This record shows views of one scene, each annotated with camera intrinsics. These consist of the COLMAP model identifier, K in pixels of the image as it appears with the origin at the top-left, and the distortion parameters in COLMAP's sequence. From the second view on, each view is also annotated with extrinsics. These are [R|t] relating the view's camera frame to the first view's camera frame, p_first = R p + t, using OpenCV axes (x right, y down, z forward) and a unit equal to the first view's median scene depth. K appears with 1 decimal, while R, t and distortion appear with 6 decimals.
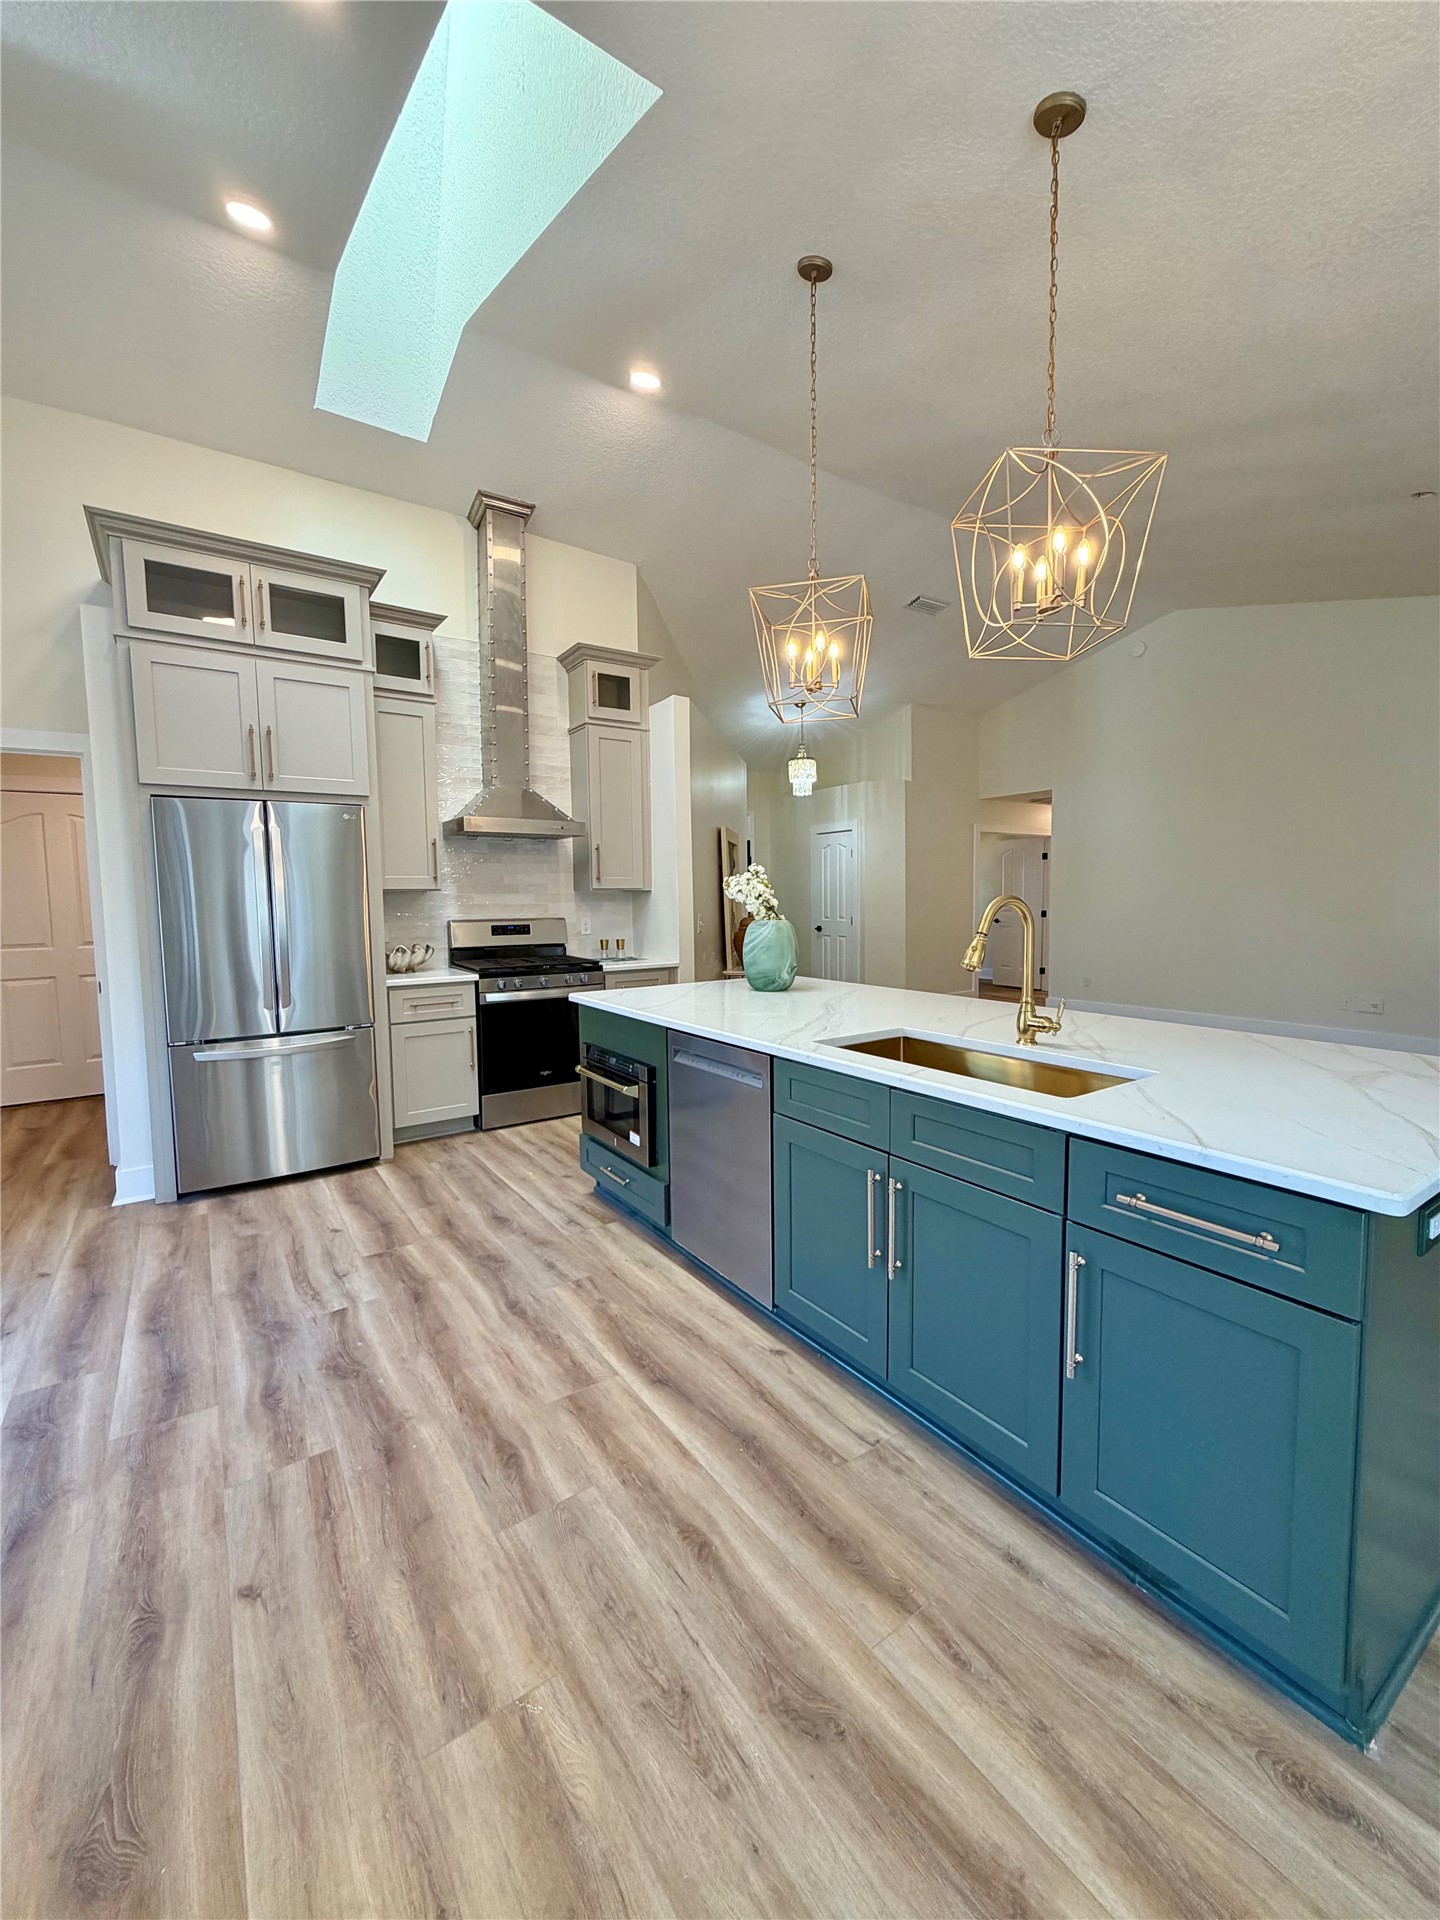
lens RADIAL K [[765.6, 0, 720.0], [0, 765.6, 960.0], [0, 0, 1]] dist [0.000263, -0.000124]
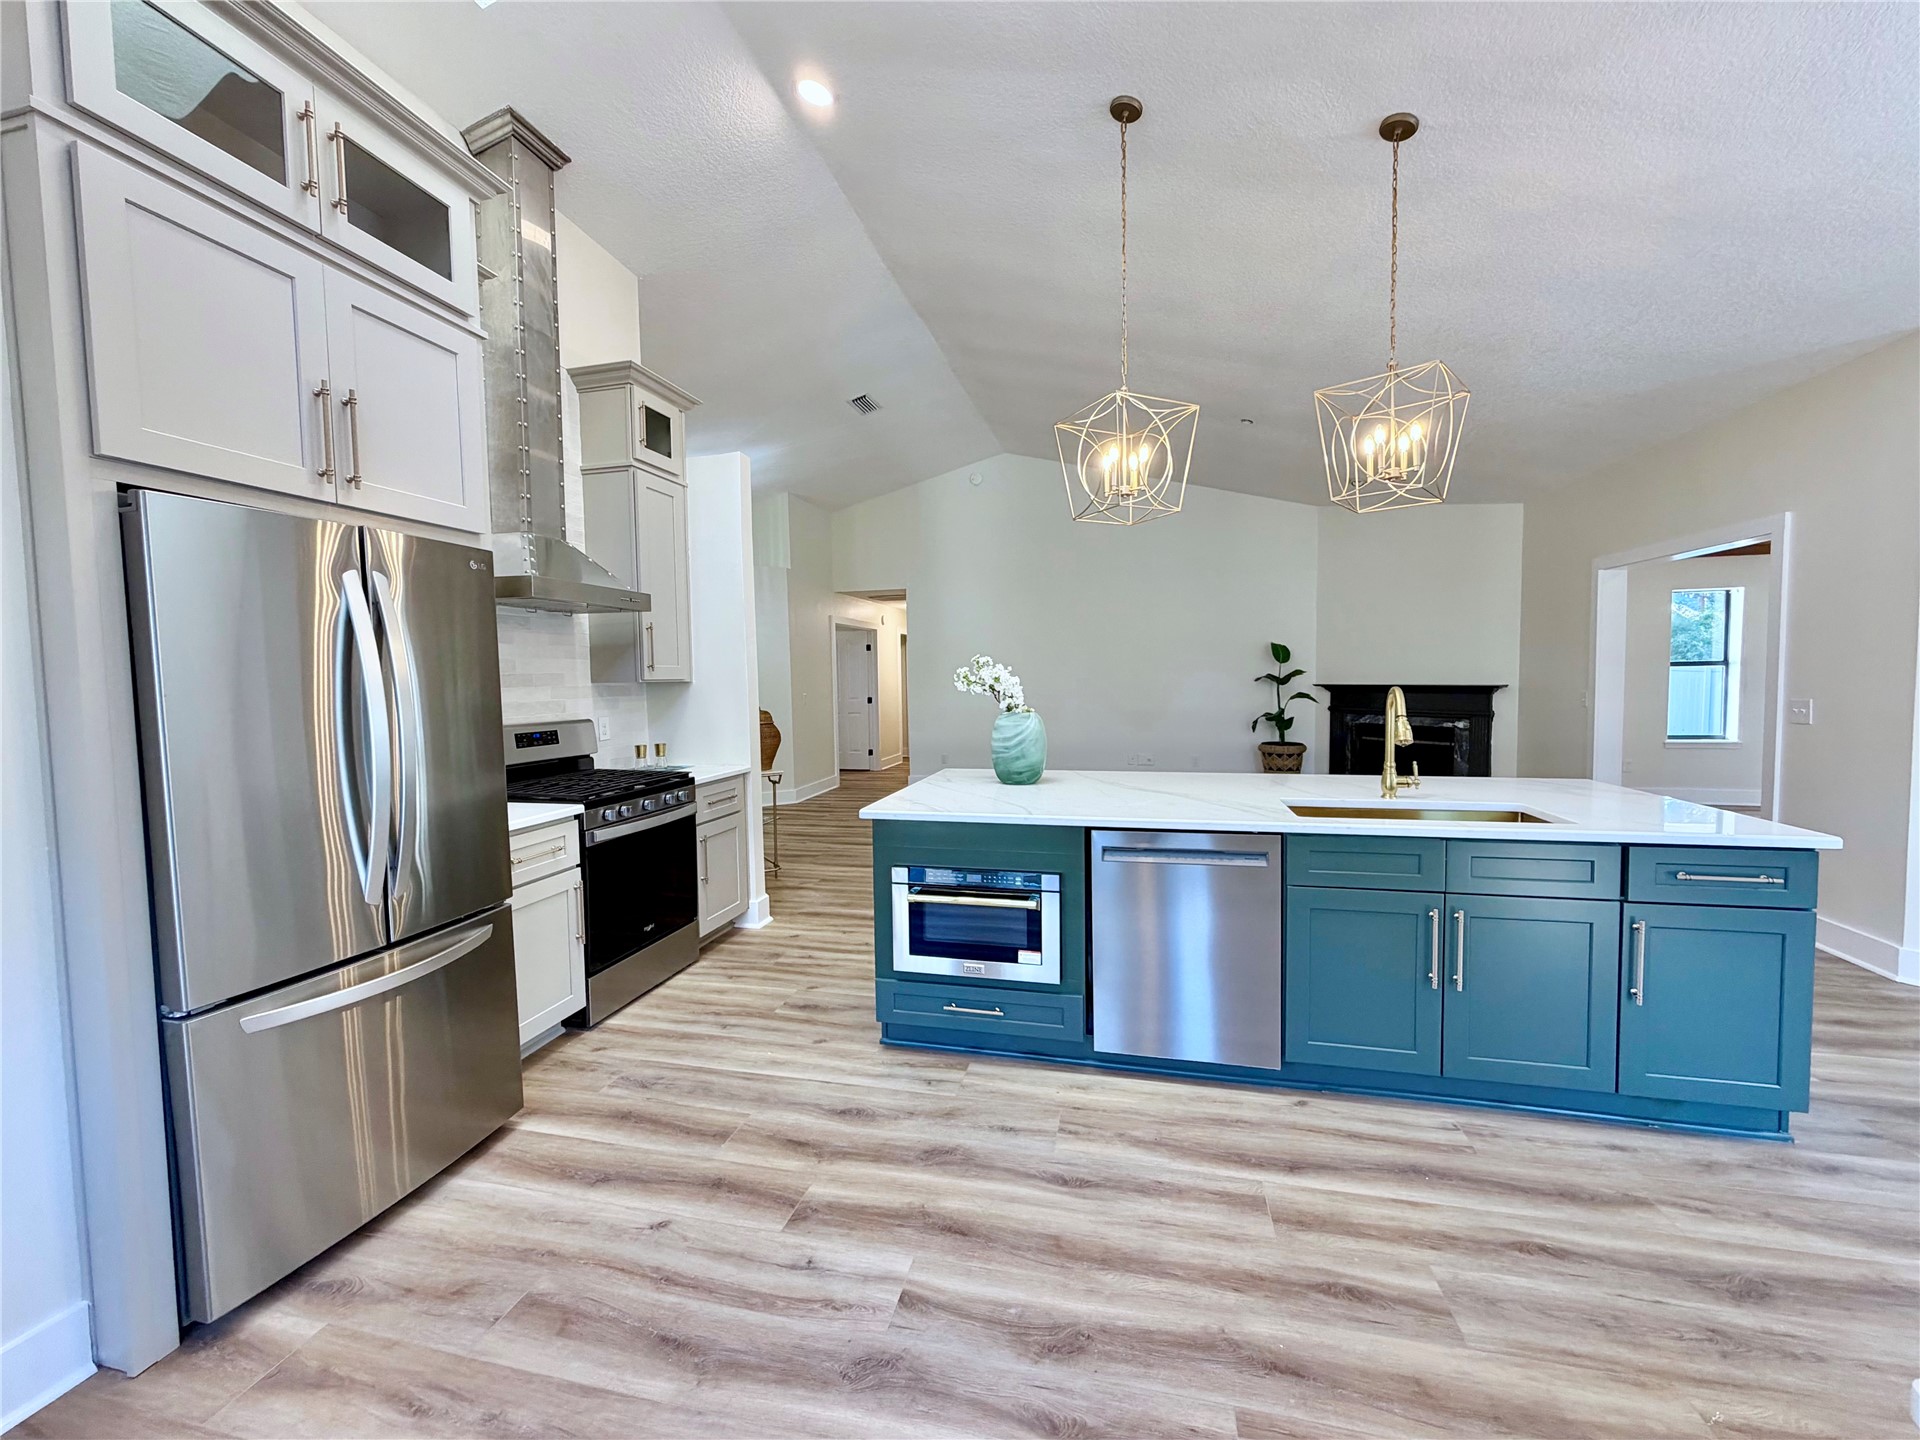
lens RADIAL K [[765.6, 0, 953.7], [0, 765.6, 727.4], [0, 0, 1]] dist [0.000263, -0.000124]
pose [[0.745871, -0.045295, 0.664548, -0.895807], [0.061711, 0.998093, -0.001234, -0.050641], [-0.663225, 0.041931, 0.747244, 0.433057]]
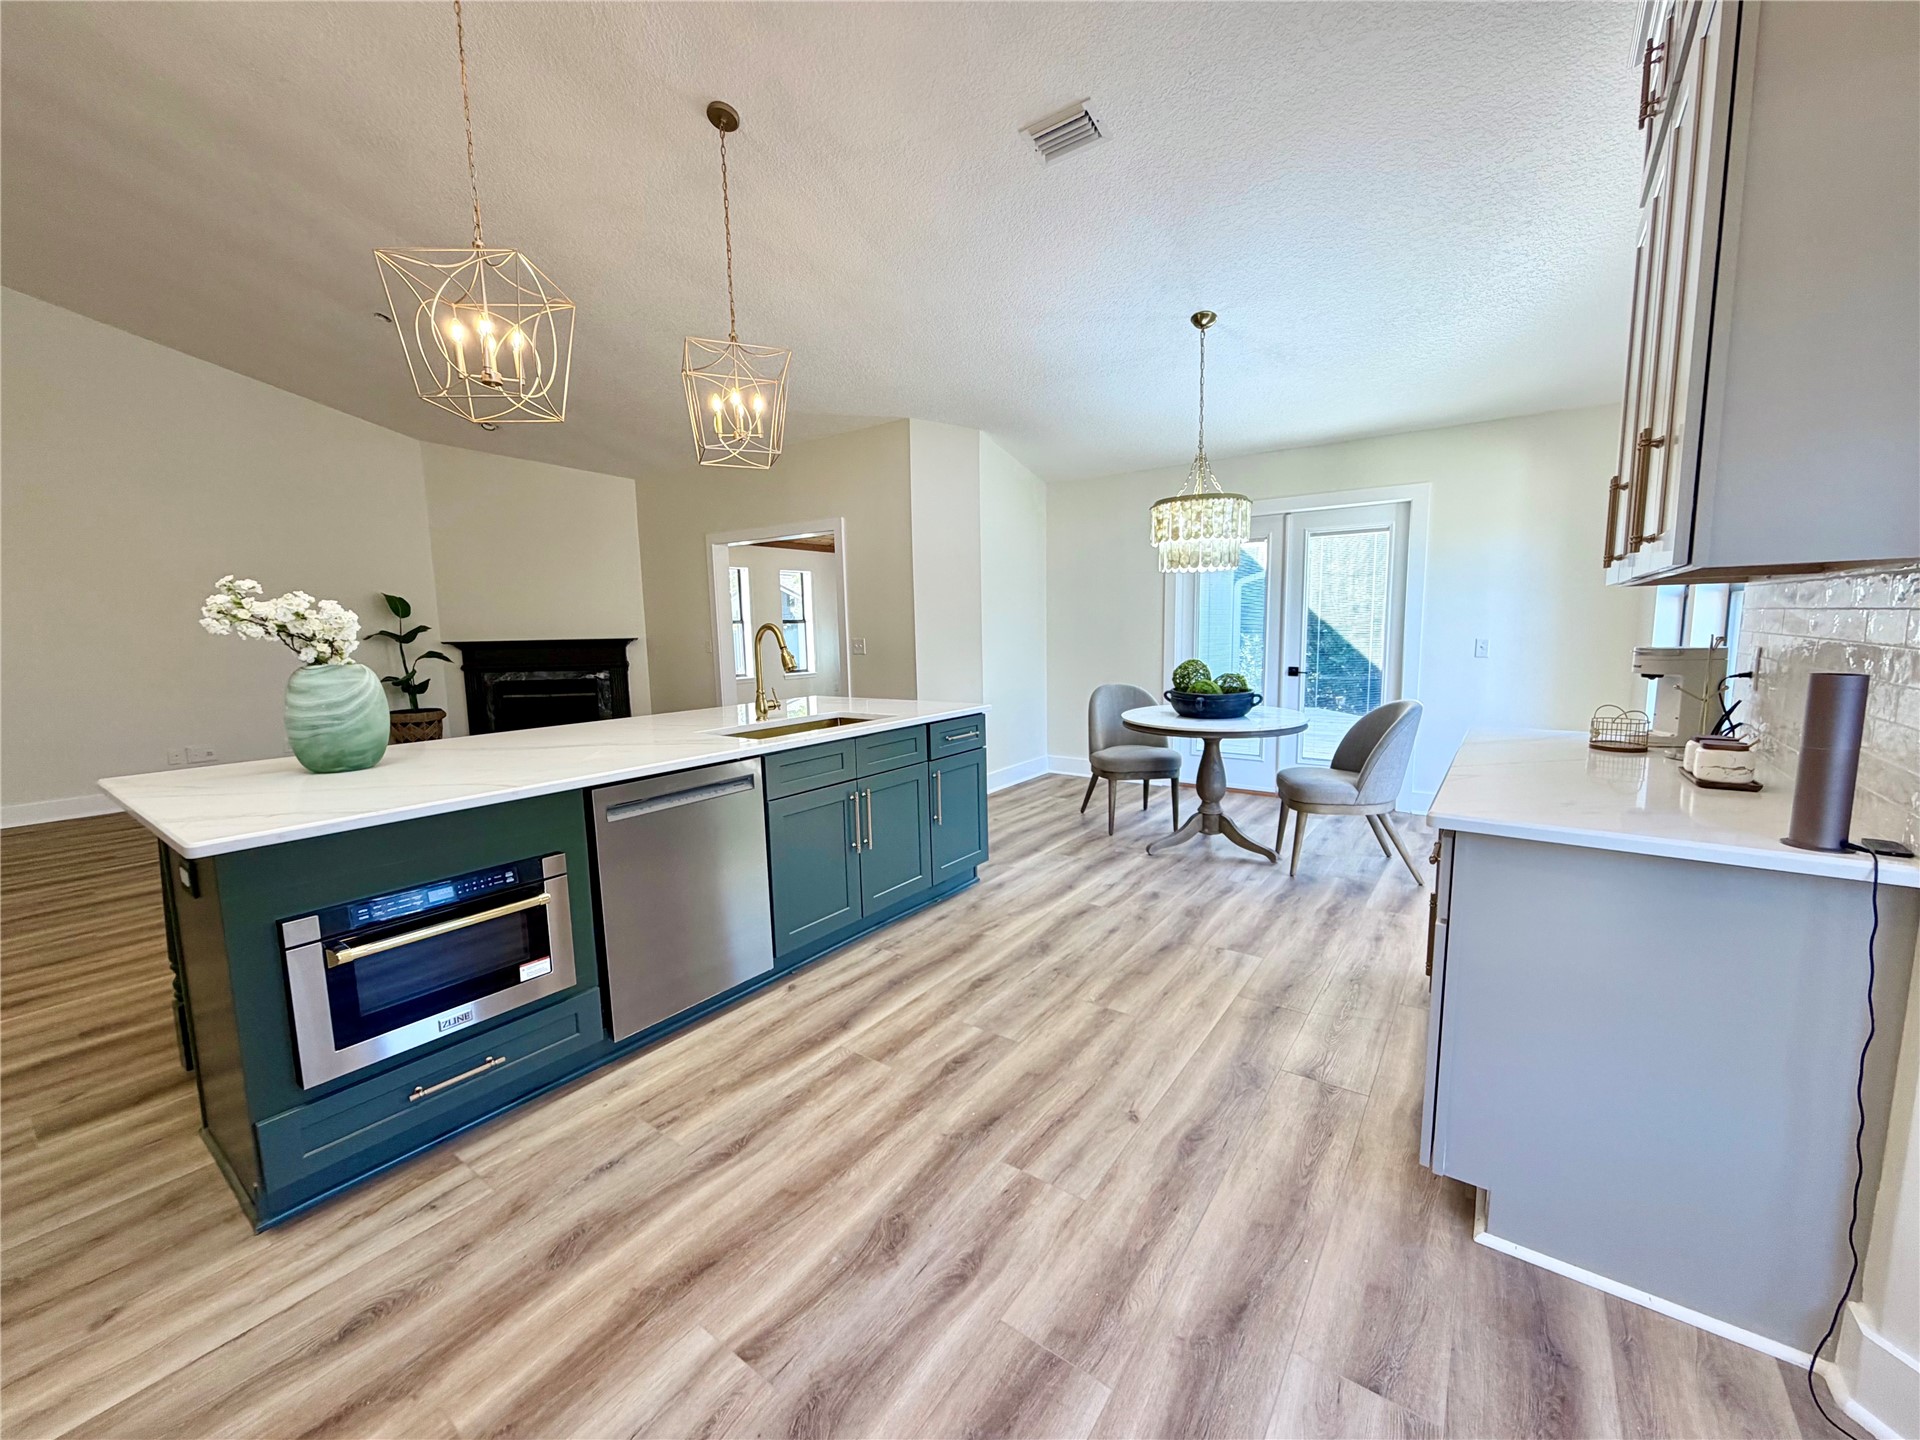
lens RADIAL K [[765.6, 0, 953.7], [0, 765.6, 727.4], [0, 0, 1]] dist [0.000263, -0.000124]
pose [[-0.328870, -0.108530, 0.938118, -1.018505], [0.101961, 0.983487, 0.149523, -0.060174], [-0.938855, 0.144825, -0.312373, 0.963332]]
